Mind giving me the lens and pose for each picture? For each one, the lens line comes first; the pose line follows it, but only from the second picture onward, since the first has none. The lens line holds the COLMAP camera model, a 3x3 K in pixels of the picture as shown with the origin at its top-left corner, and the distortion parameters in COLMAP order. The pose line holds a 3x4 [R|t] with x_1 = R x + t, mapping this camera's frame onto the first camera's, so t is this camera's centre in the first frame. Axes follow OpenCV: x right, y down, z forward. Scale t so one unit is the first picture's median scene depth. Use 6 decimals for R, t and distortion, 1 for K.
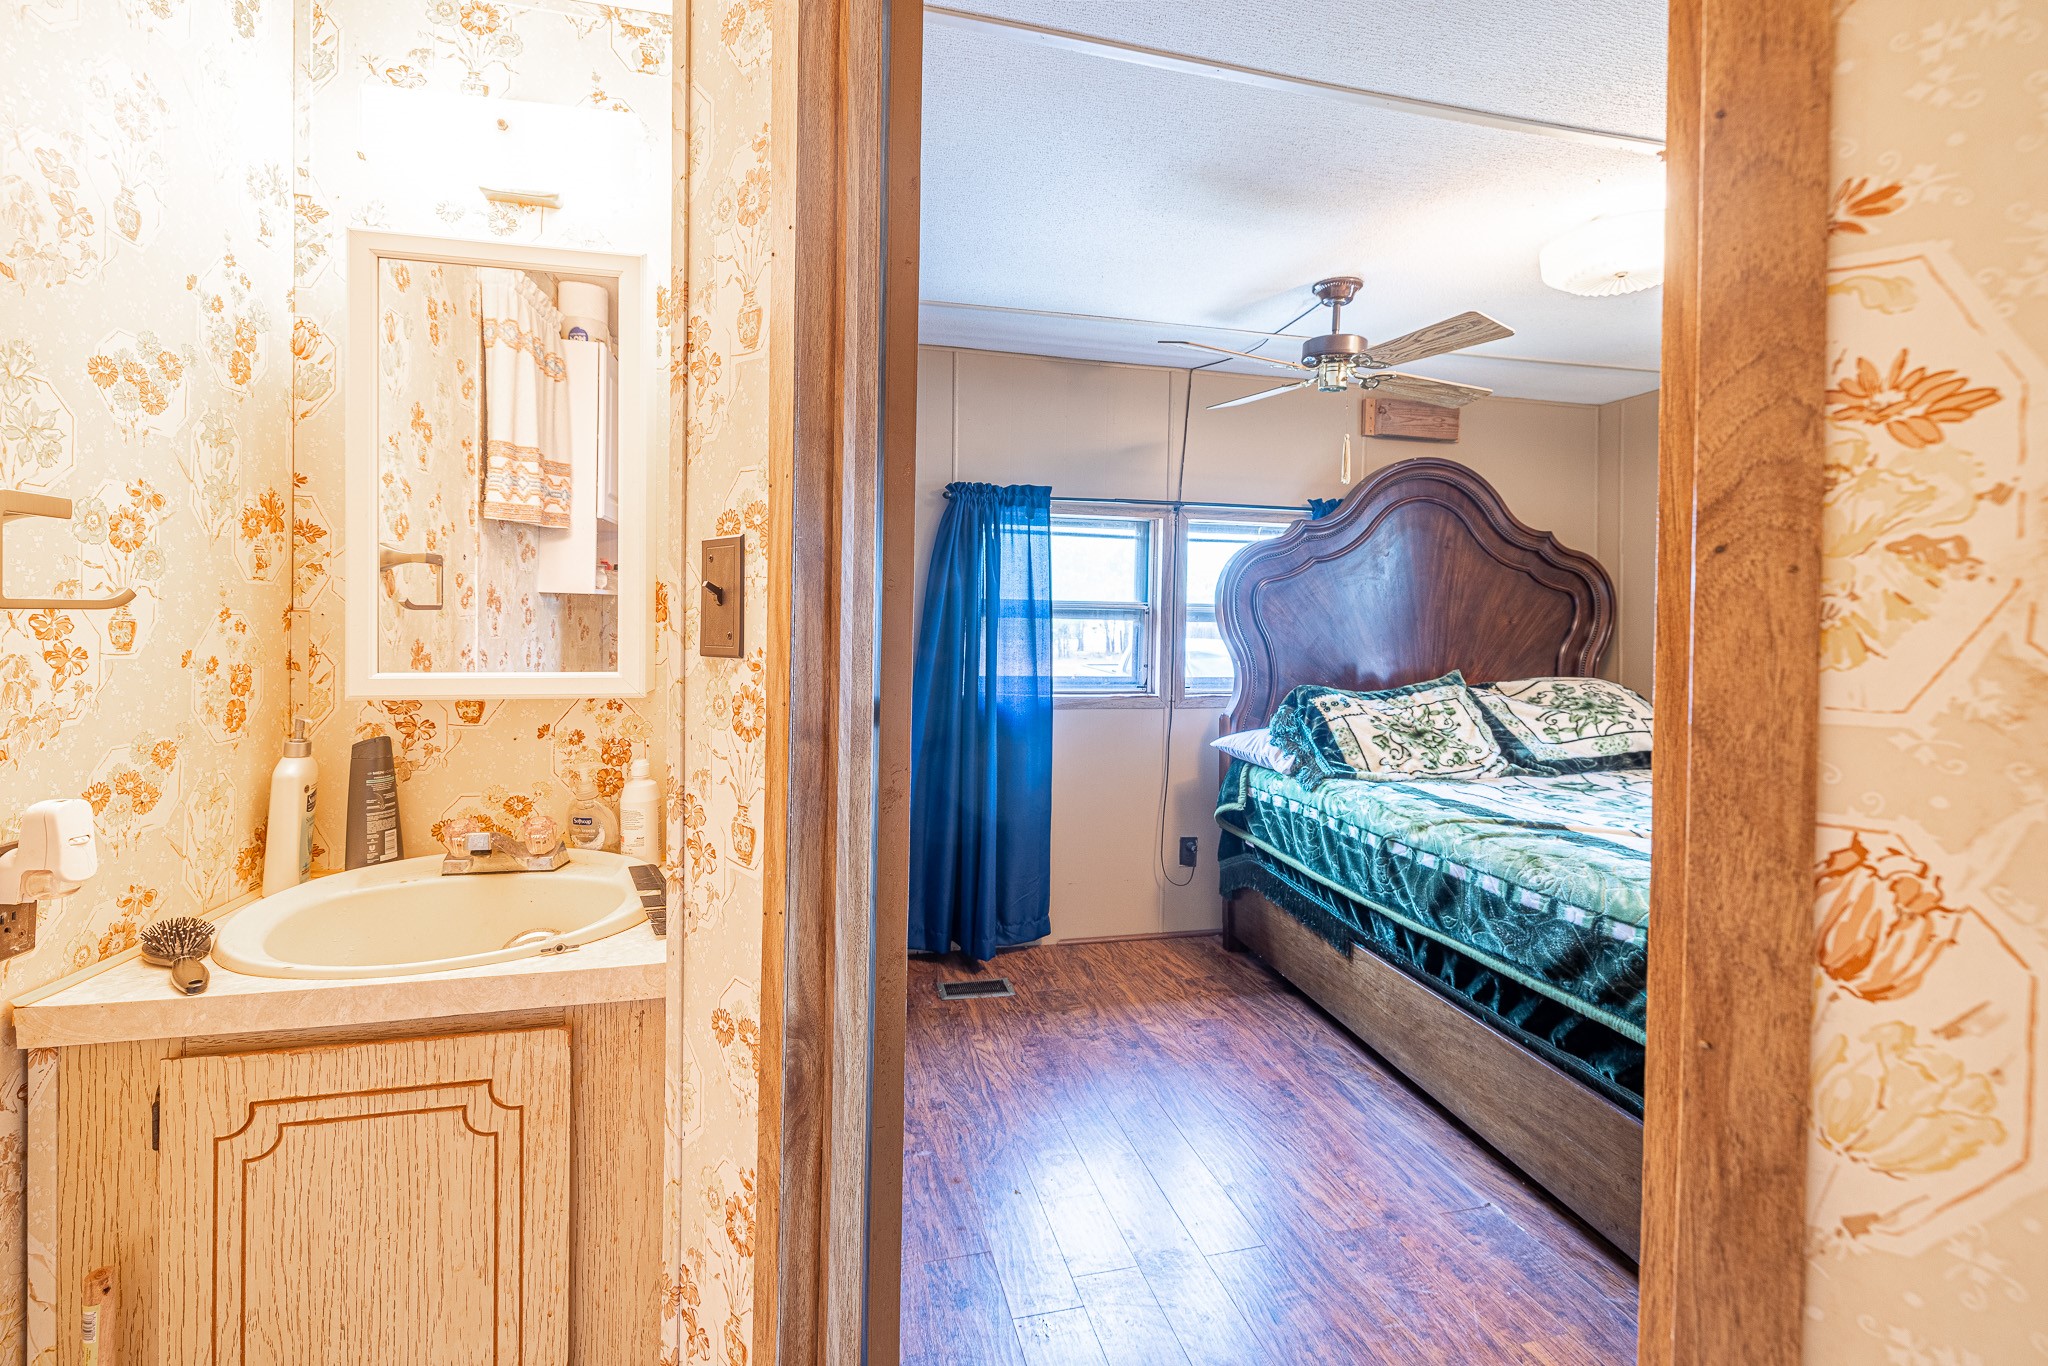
lens RADIAL K [[887.8, 0, 1028.1], [0, 887.8, 634.3], [0, 0, 1]] dist [0.002359, 0.002189]
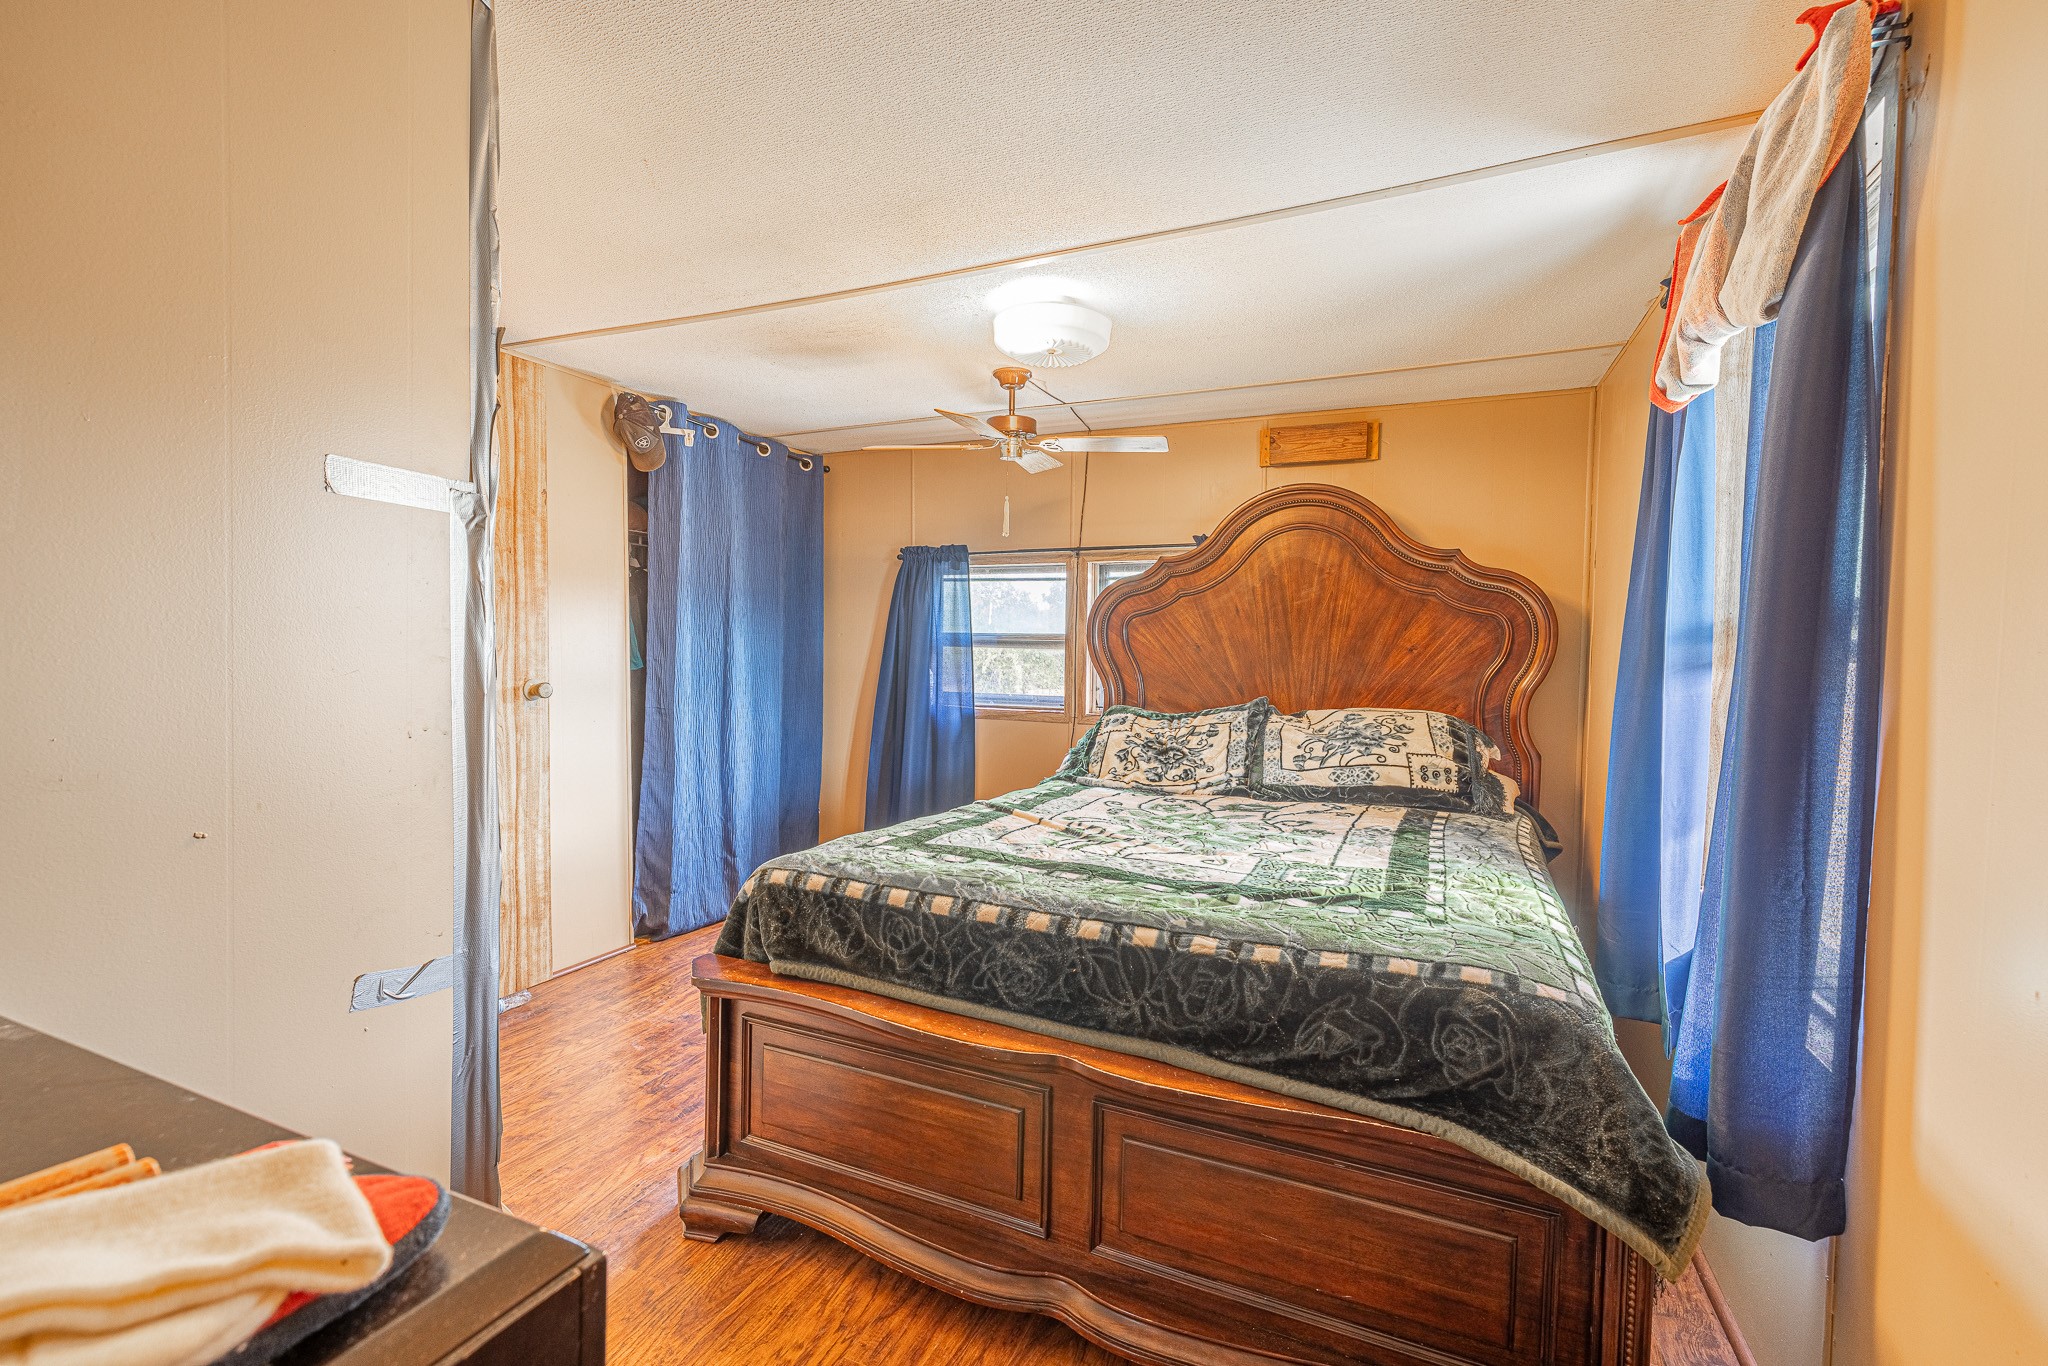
lens RADIAL K [[887.8, 0, 1041.9], [0, 887.8, 690.6], [0, 0, 1]] dist [0.002359, 0.002189]
pose [[0.802187, 0.026526, -0.596483, 0.874705], [-0.015173, 0.999596, 0.024047, 0.012886], [0.596880, -0.010240, 0.802265, 0.033390]]
